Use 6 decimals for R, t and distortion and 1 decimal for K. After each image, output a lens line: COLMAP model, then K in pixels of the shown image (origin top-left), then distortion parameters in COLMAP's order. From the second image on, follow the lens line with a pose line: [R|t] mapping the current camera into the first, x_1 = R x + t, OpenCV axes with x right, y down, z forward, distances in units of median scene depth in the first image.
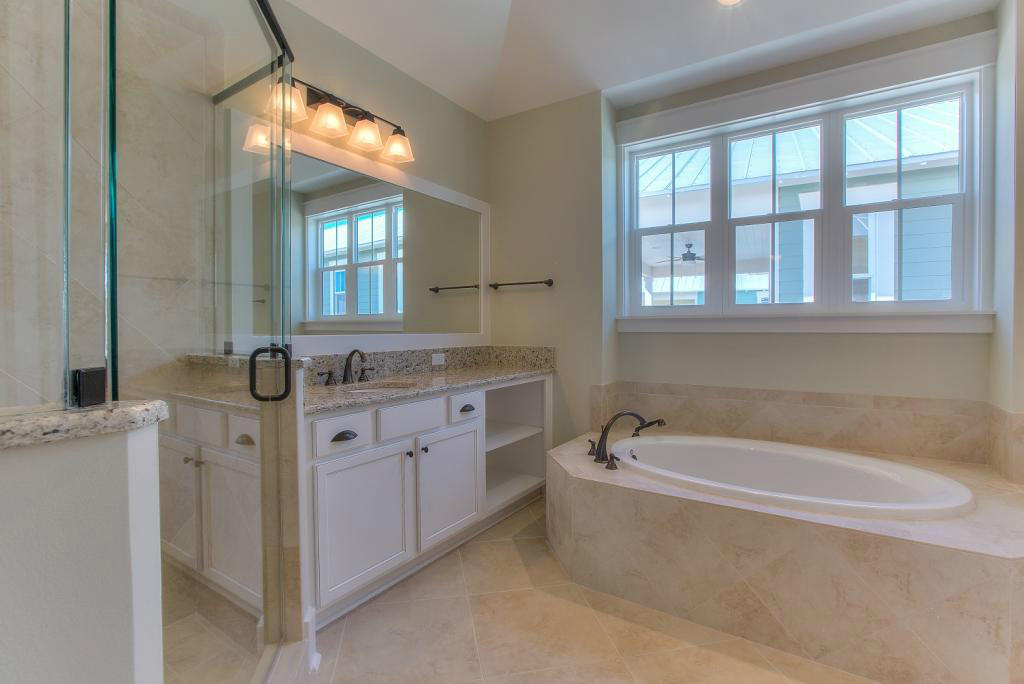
lens RADIAL K [[466.5, 0, 517.4], [0, 466.5, 340.8], [0, 0, 1]] dist [-0.018555, 0.004044]
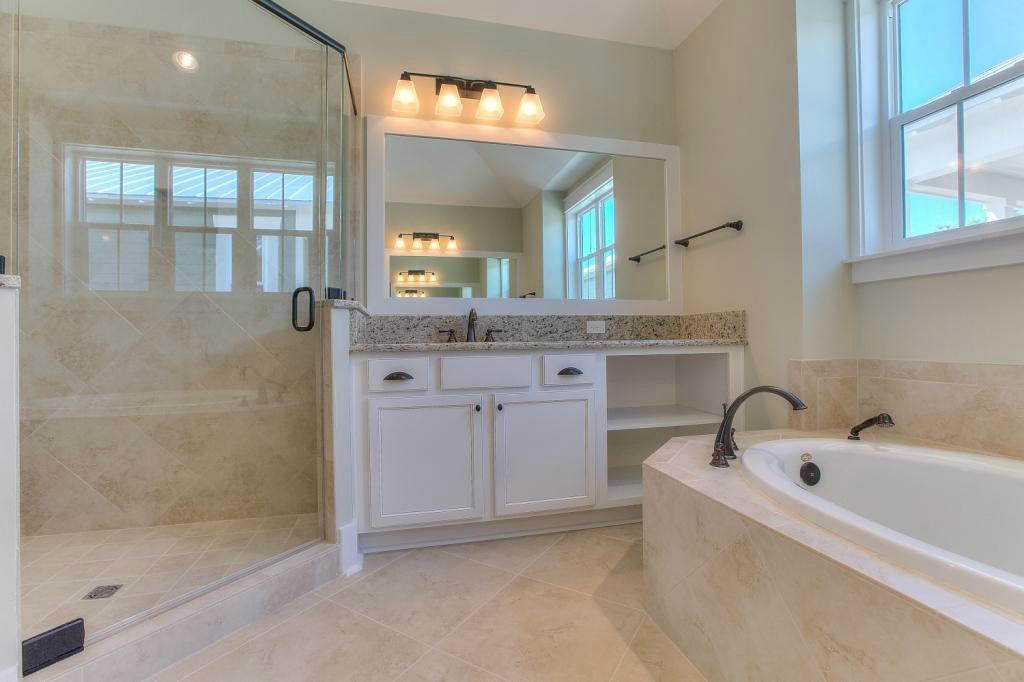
lens RADIAL K [[466.5, 0, 514.8], [0, 466.5, 335.5], [0, 0, 1]] dist [-0.018555, 0.004044]
pose [[0.735030, -0.009139, -0.677973, 0.383202], [-0.007572, 0.999736, -0.021686, 0.089202], [0.677992, 0.021073, 0.734767, 0.262928]]
